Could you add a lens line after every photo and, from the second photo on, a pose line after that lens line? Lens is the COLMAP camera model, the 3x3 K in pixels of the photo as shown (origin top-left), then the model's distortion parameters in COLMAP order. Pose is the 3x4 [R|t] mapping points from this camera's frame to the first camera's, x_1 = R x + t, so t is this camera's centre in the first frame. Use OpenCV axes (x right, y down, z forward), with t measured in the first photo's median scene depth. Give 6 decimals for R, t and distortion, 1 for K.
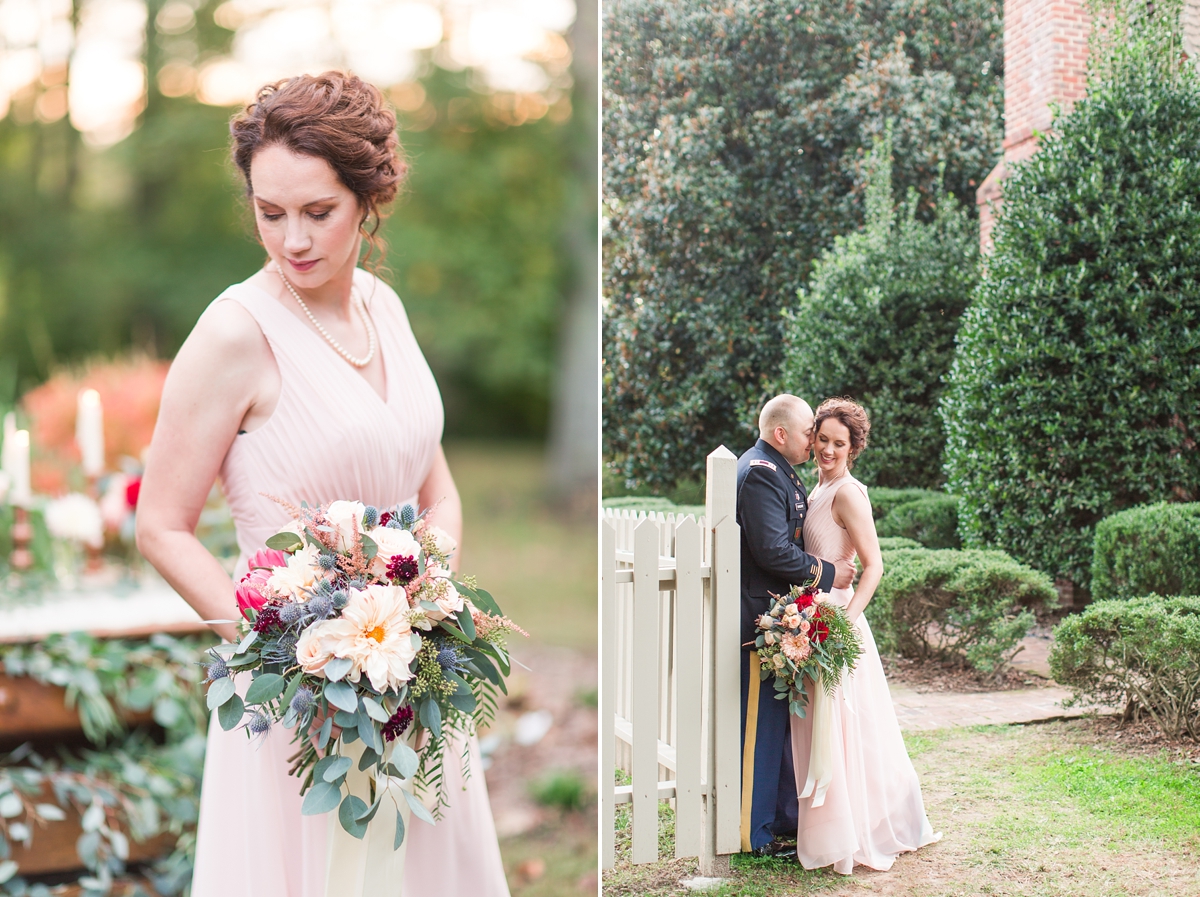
lens RADIAL K [[2857.5, 0, 600.0], [0, 2857.5, 448.5], [0, 0, 1]] dist [0.044821, 0.321908]
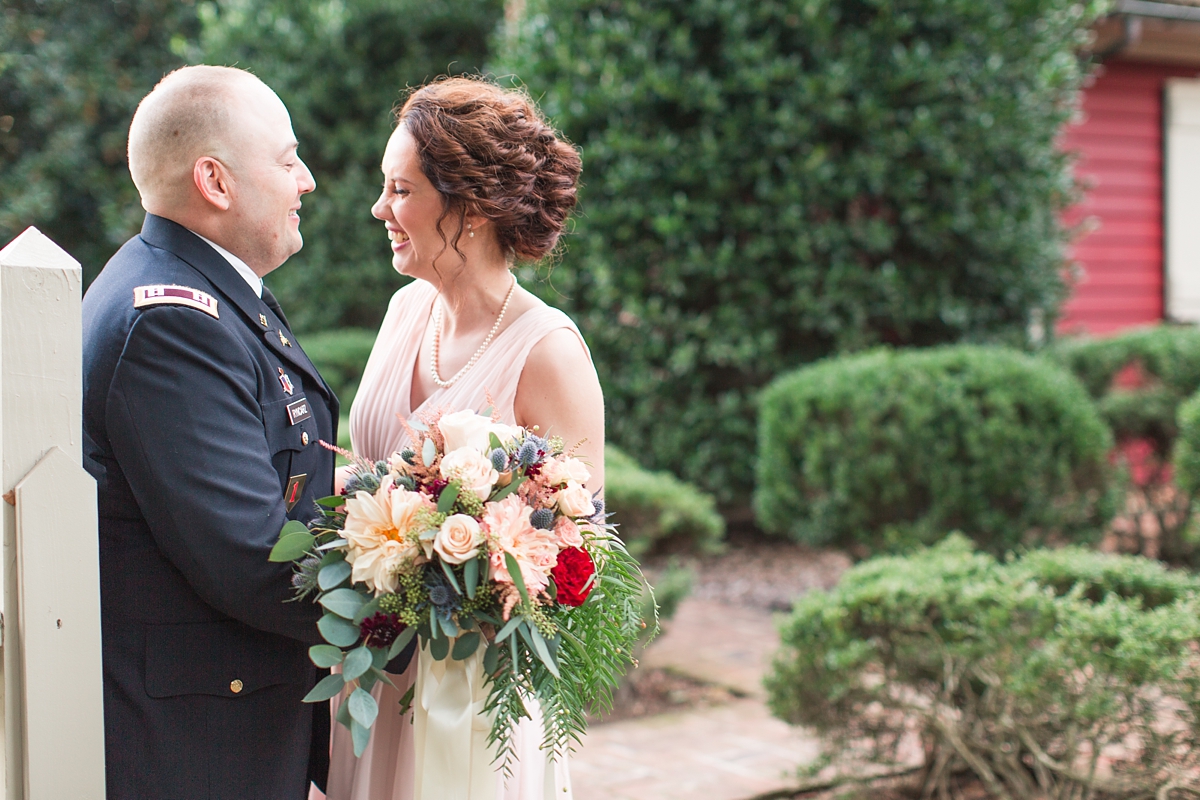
lens RADIAL K [[1863.2, 0, 599.4], [0, 1863.2, 373.5], [0, 0, 1]] dist [0.020408, -0.011036]
pose [[0.955782, -0.029159, 0.292629, 0.034969], [0.016190, 0.998780, 0.046641, 0.005267], [-0.293632, -0.039841, 0.955088, 0.651367]]
